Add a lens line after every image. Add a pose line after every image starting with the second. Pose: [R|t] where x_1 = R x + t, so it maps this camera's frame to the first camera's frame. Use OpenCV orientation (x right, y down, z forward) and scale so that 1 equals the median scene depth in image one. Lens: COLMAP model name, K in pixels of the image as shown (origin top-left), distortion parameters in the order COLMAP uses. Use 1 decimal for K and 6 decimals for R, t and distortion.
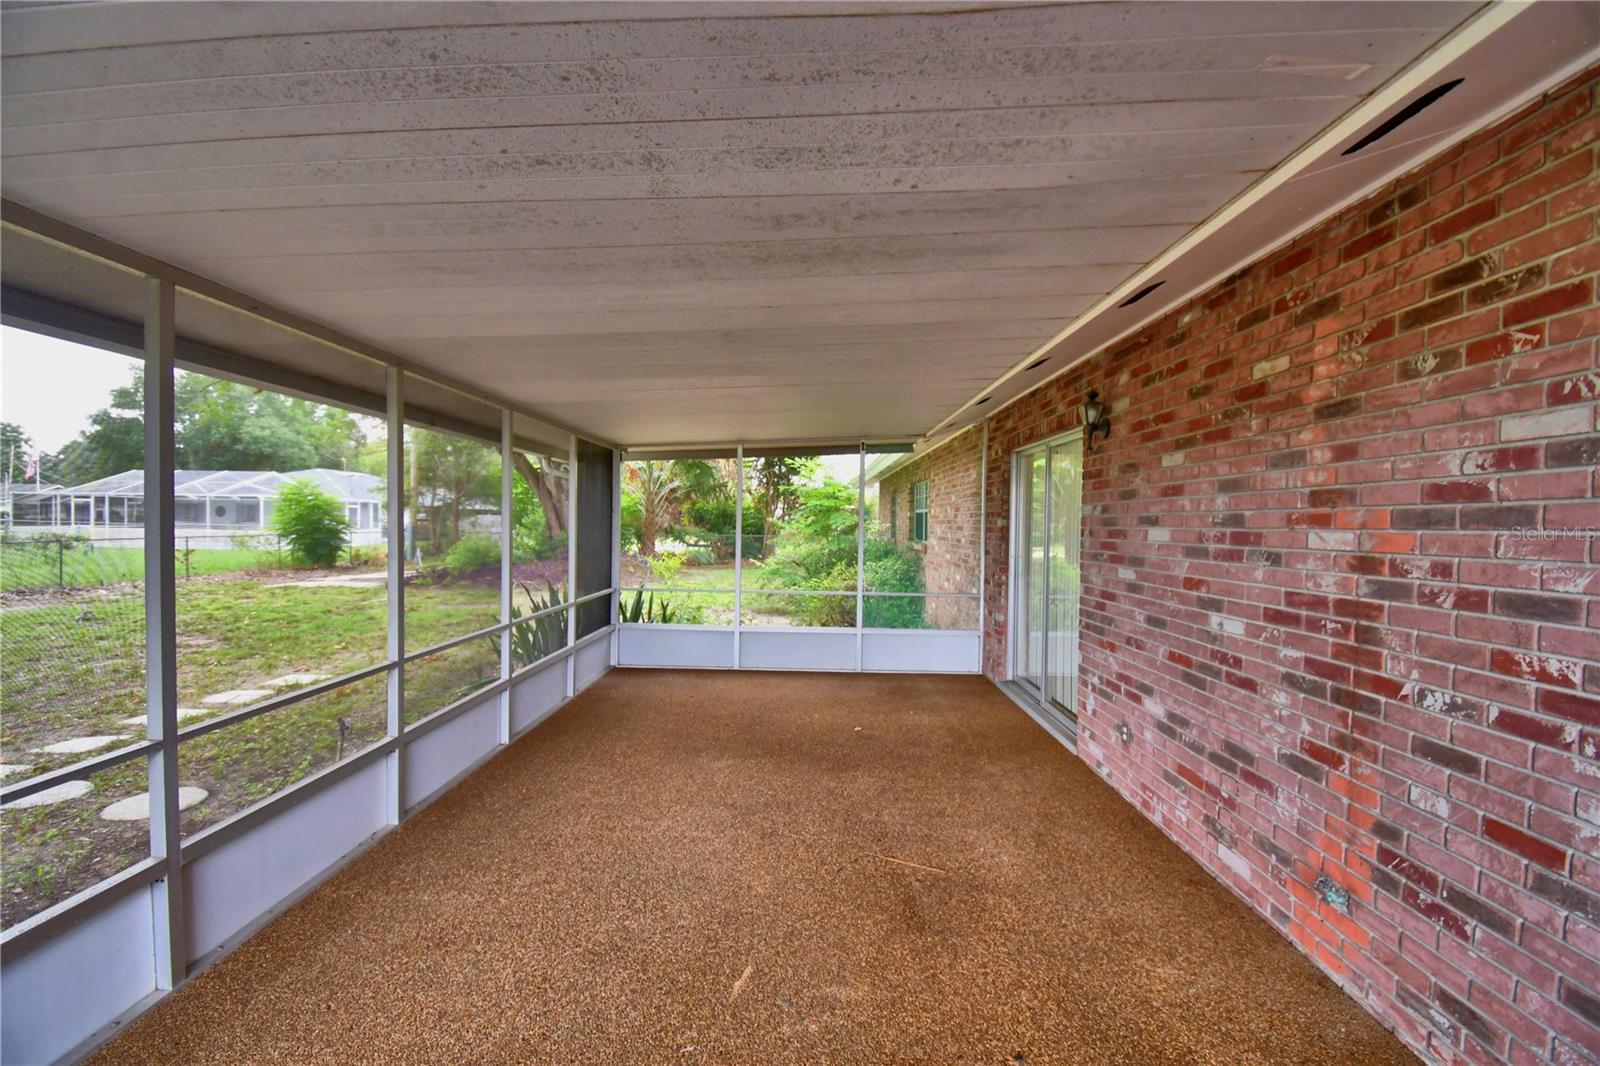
lens RADIAL K [[696.1, 0, 791.1], [0, 696.1, 534.2], [0, 0, 1]] dist [-0.000038, -0.014904]
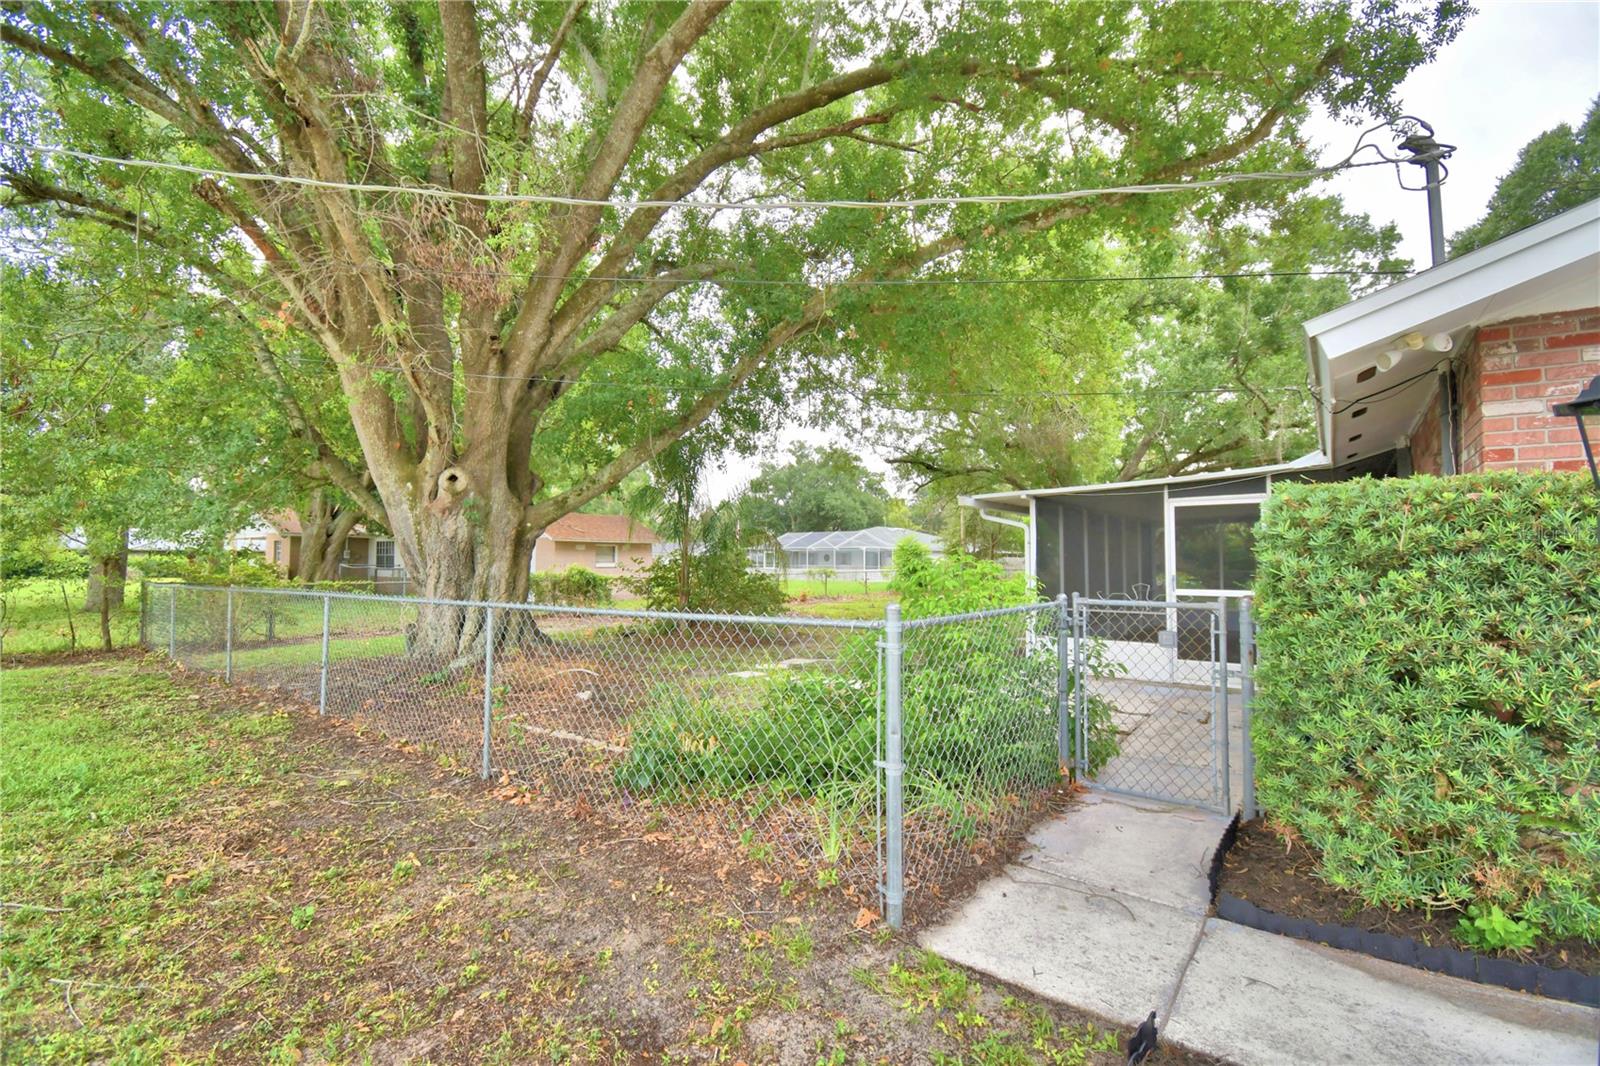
lens RADIAL K [[696.1, 0, 807.5], [0, 696.1, 536.8], [0, 0, 1]] dist [-0.000038, -0.014904]
pose [[0.809450, -0.035839, -0.586093, 0.314256], [0.002142, 0.998309, -0.058088, 0.103992], [0.587184, 0.045764, 0.808159, -3.170474]]
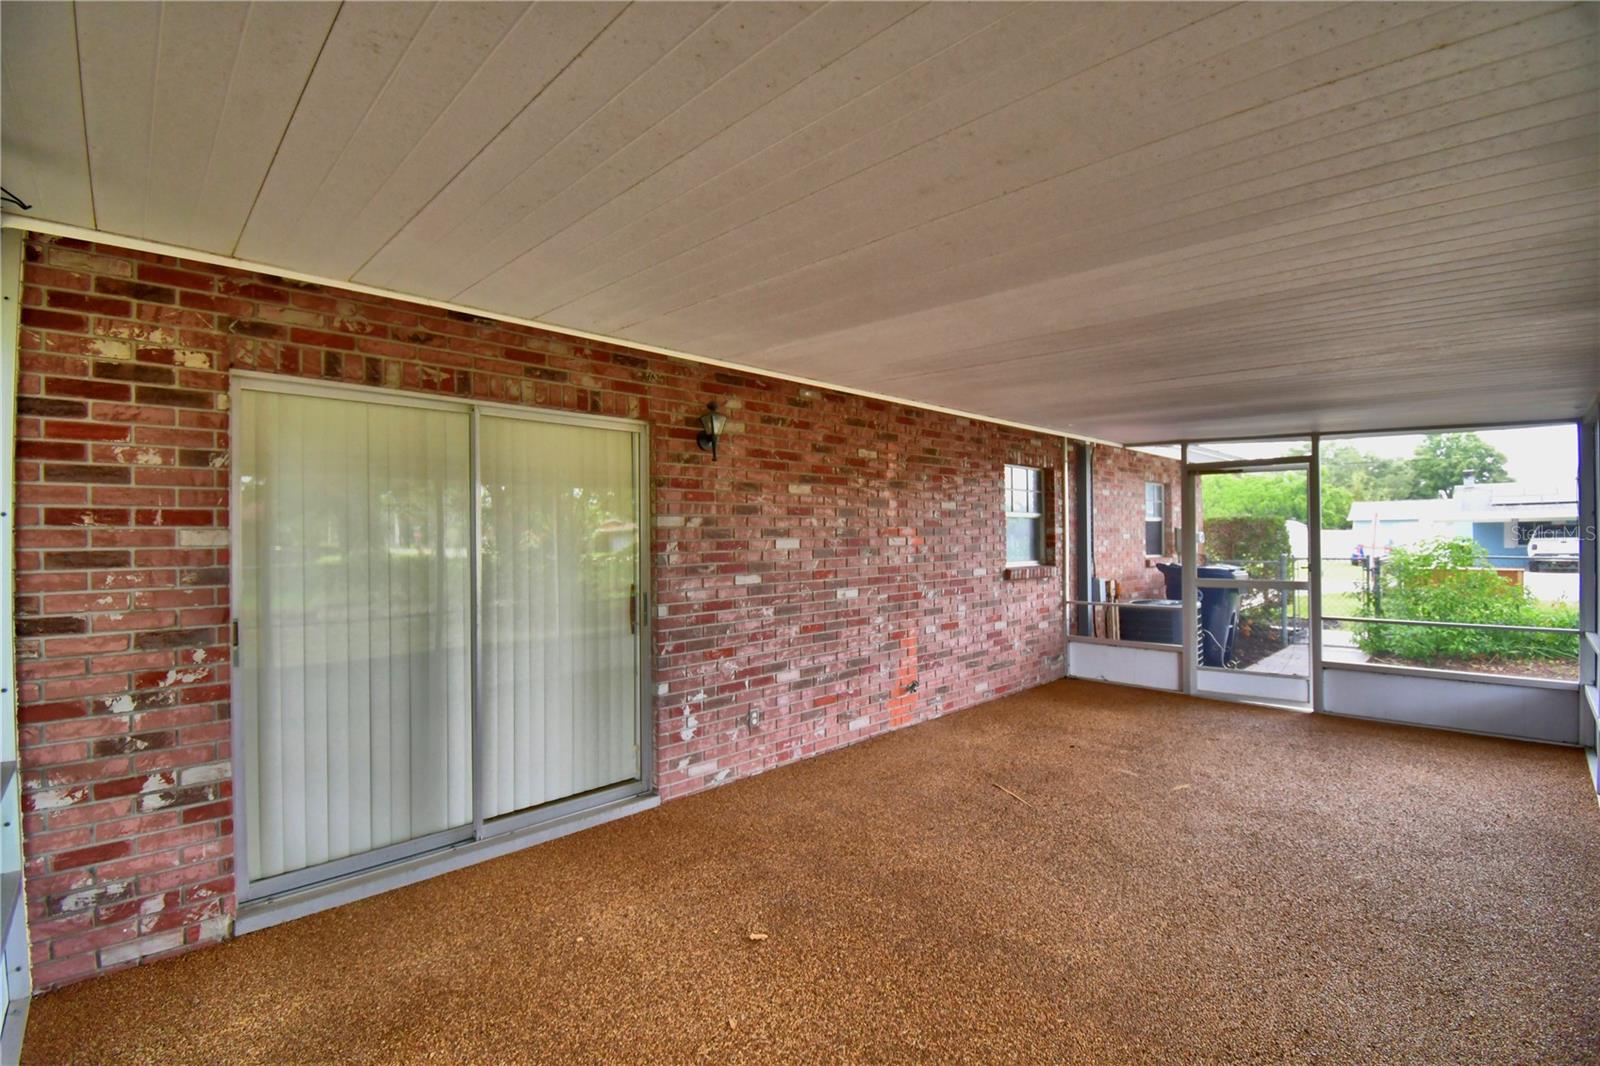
lens RADIAL K [[696.1, 0, 786.2], [0, 696.1, 536.9], [0, 0, 1]] dist [-0.000038, -0.014904]
pose [[-0.699654, -0.005191, 0.714463, -0.486009], [0.013782, 0.999689, 0.020760, -0.046454], [-0.714349, 0.024372, -0.699365, 2.274494]]
